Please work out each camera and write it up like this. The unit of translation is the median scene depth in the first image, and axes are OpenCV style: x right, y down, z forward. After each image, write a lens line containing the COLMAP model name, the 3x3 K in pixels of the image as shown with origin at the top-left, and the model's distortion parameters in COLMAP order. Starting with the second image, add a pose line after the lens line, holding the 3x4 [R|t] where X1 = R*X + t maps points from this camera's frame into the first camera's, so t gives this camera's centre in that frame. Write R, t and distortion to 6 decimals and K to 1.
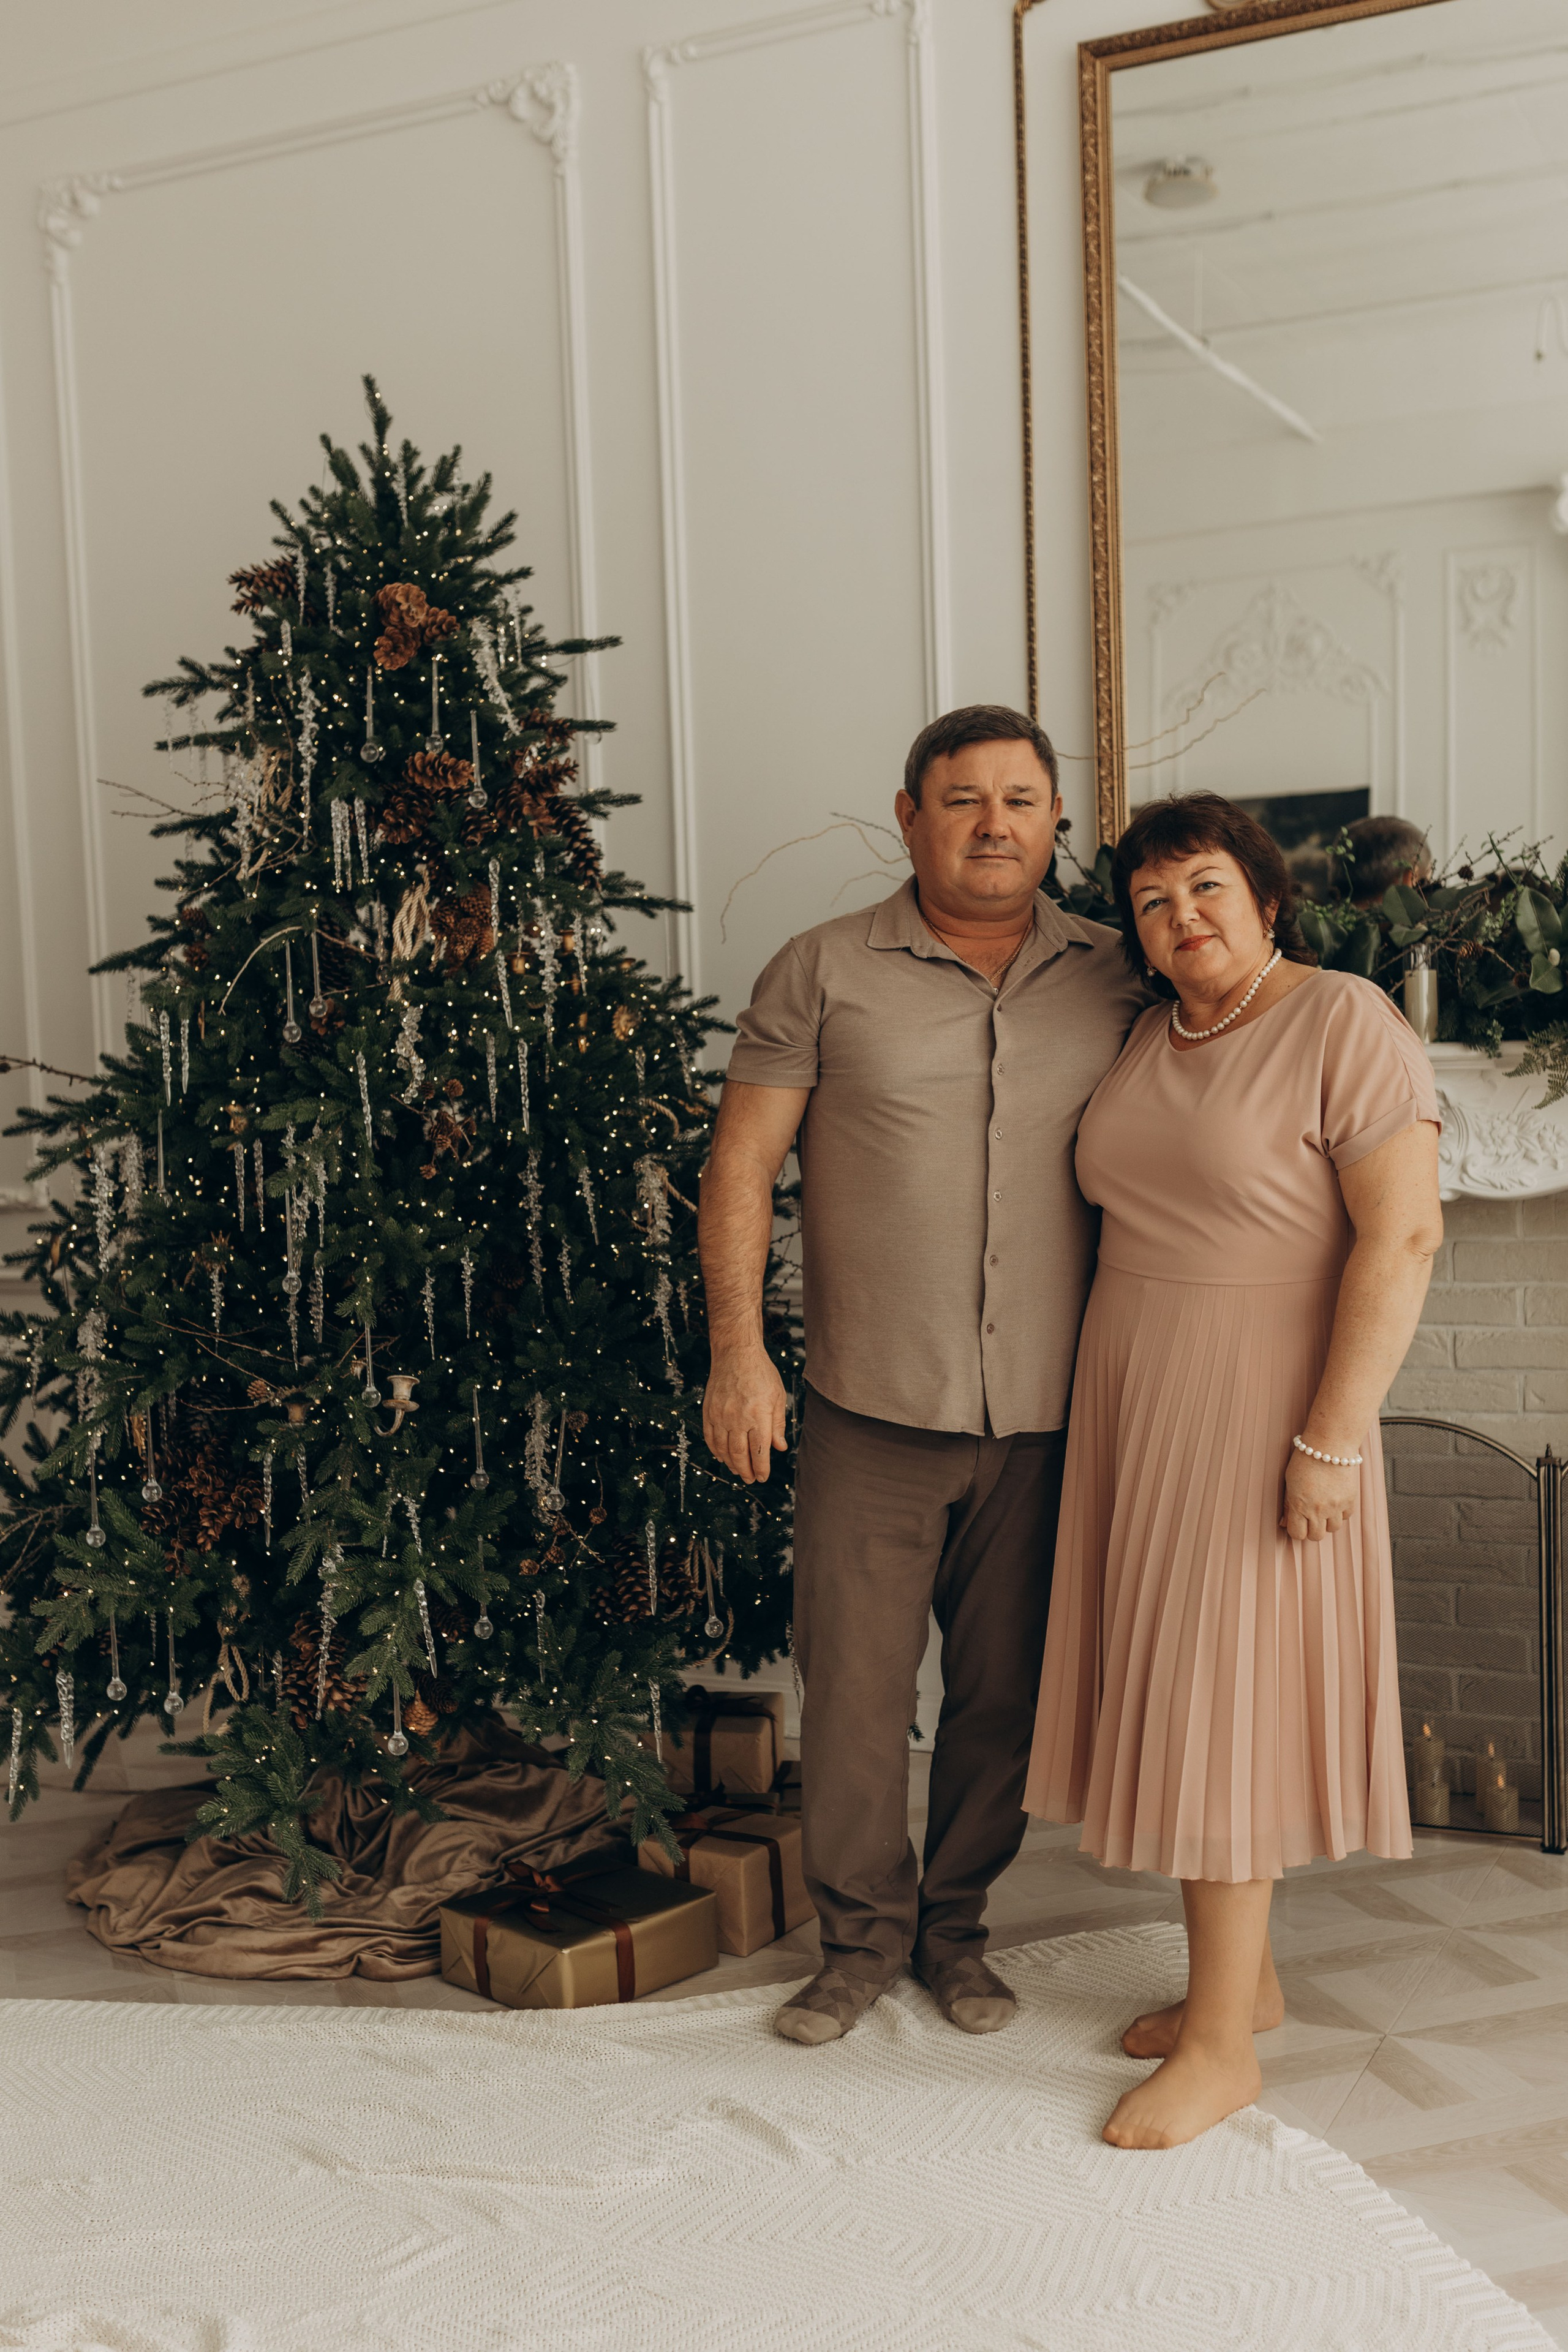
lens RADIAL K [[2461.1, 0, 851.1], [0, 2461.1, 1227.7], [0, 0, 1]] dist [-0.004052, 0.021297]
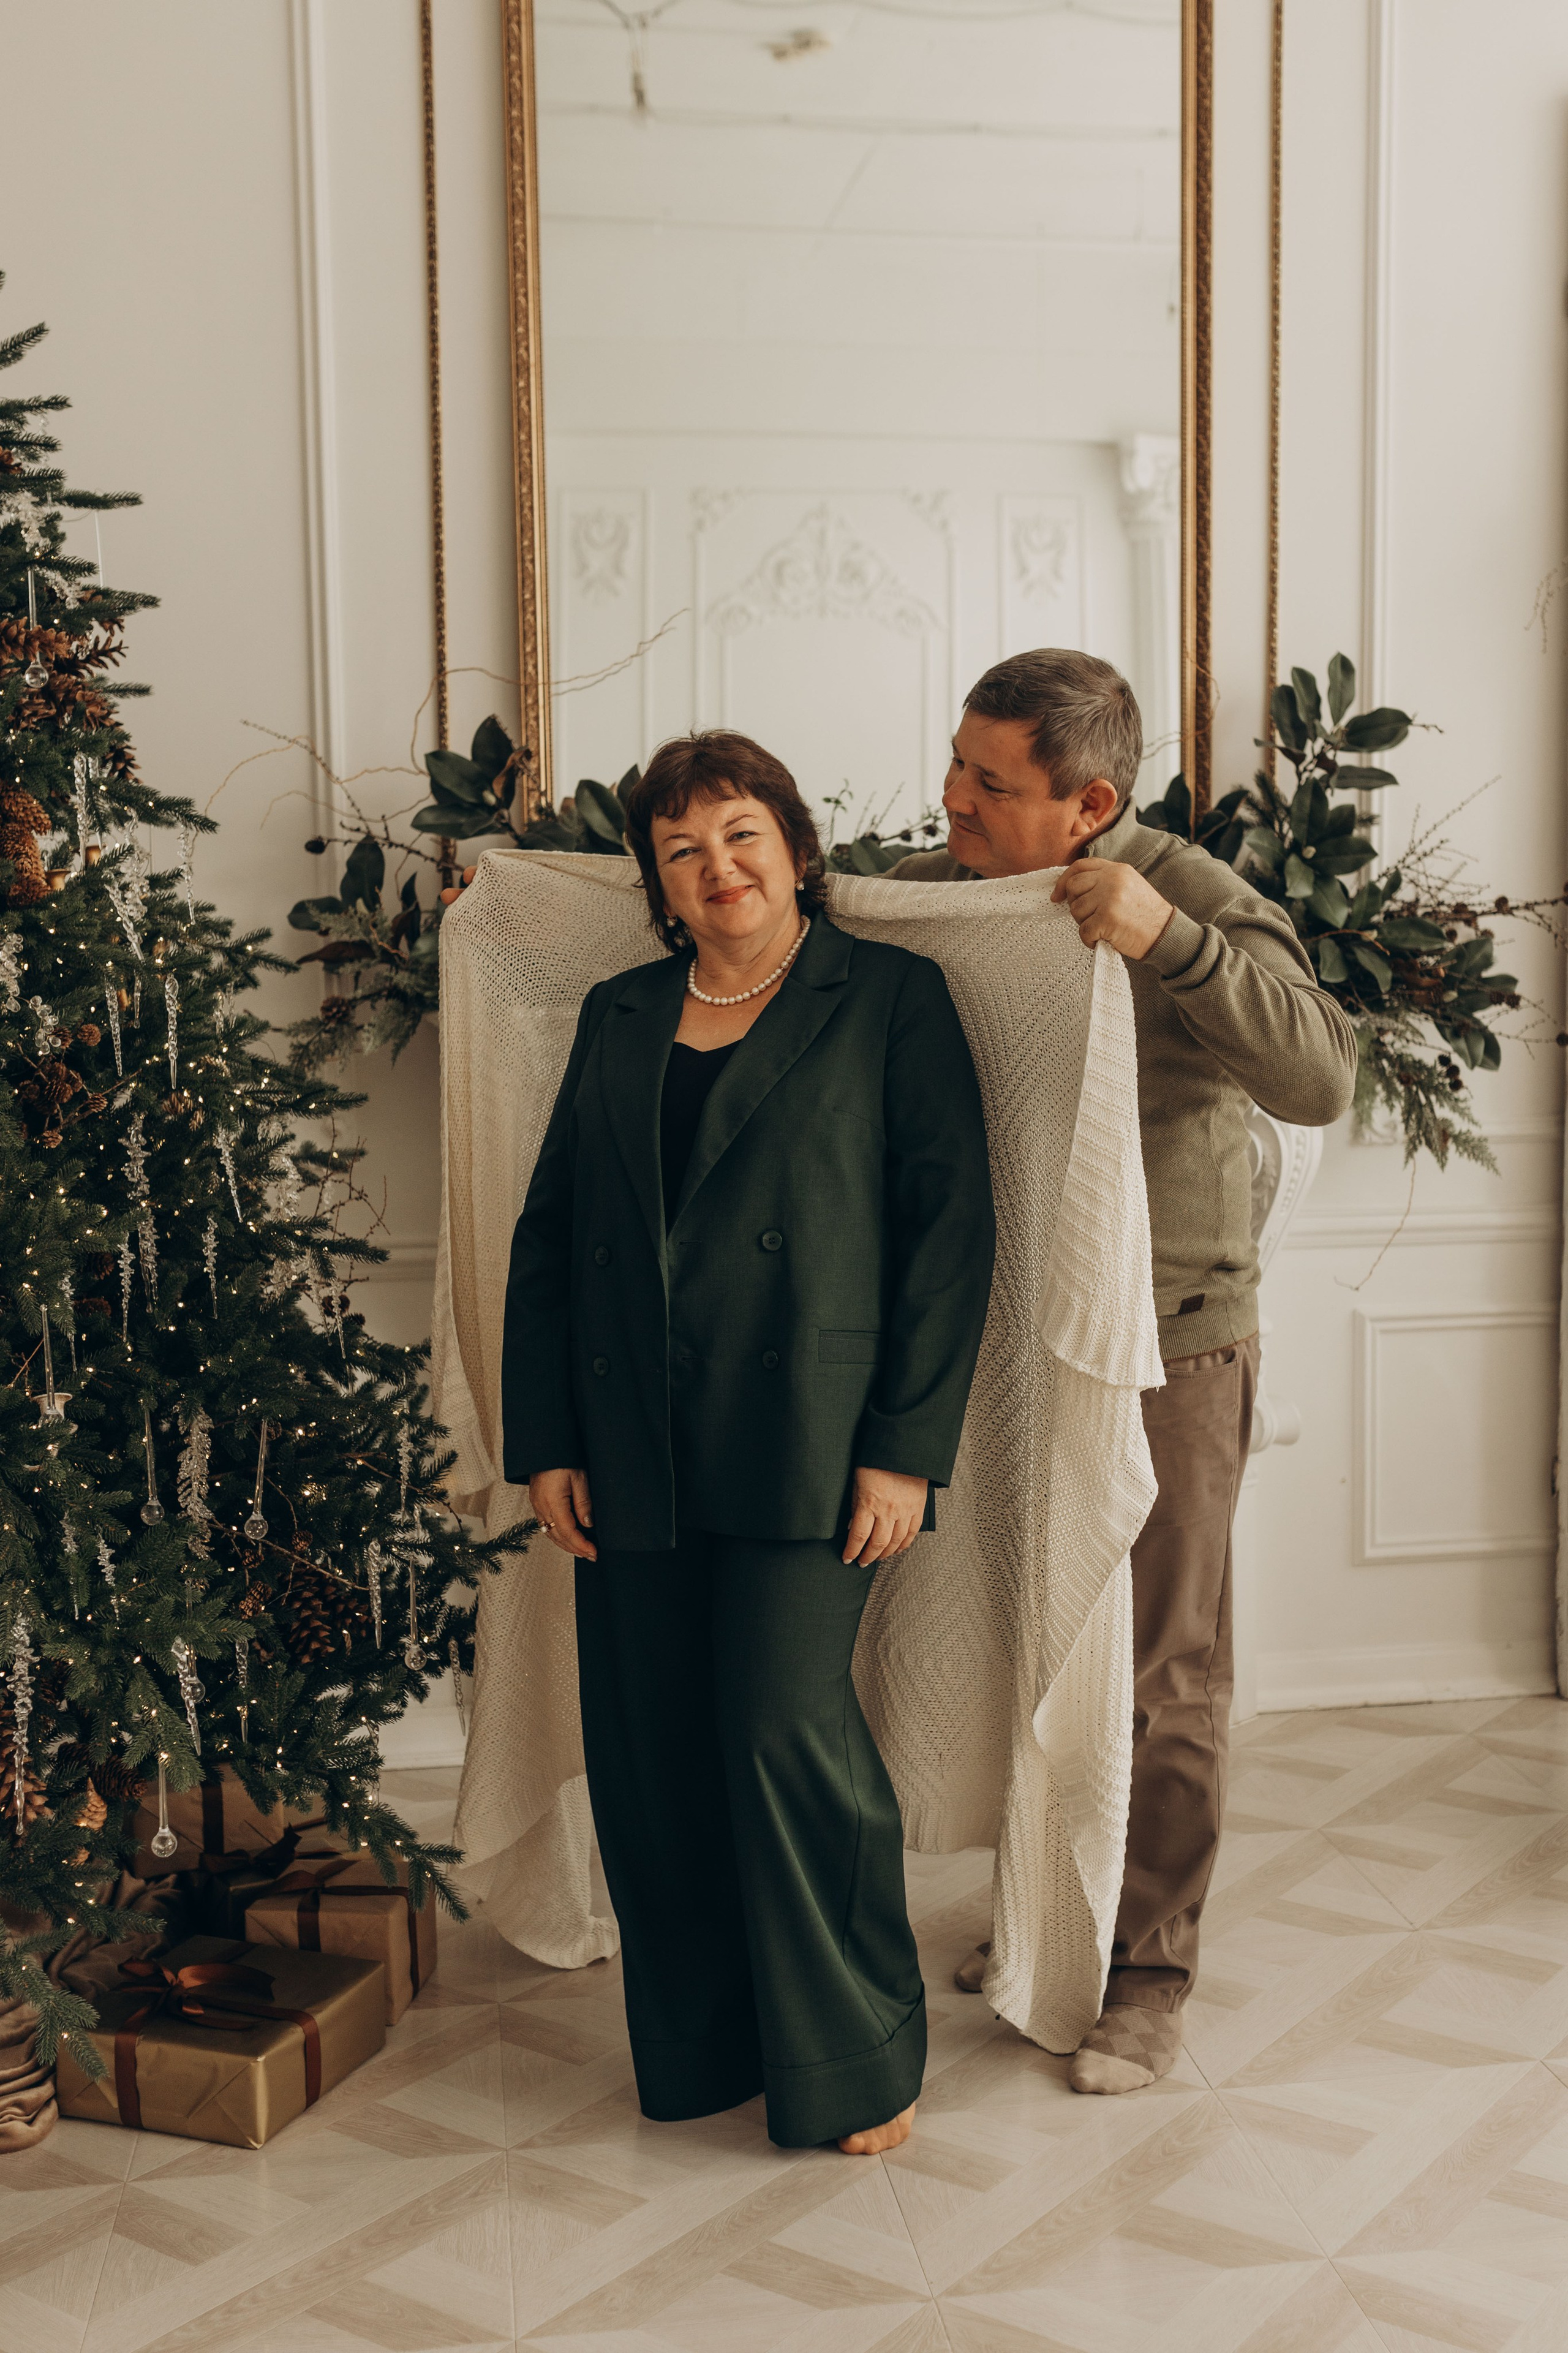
lens RADIAL K [[2592.6, 0, 880.1], [0, 2592.6, 1221.2], [0, 0, 1]] dist [-0.014368, 0.042695]
pose [[0.814648, -0.033755, 0.578972, -0.362444], [0.031397, 0.999408, 0.014089, 0.002118], [-0.579105, 0.006701, 0.815226, 0.125235]]
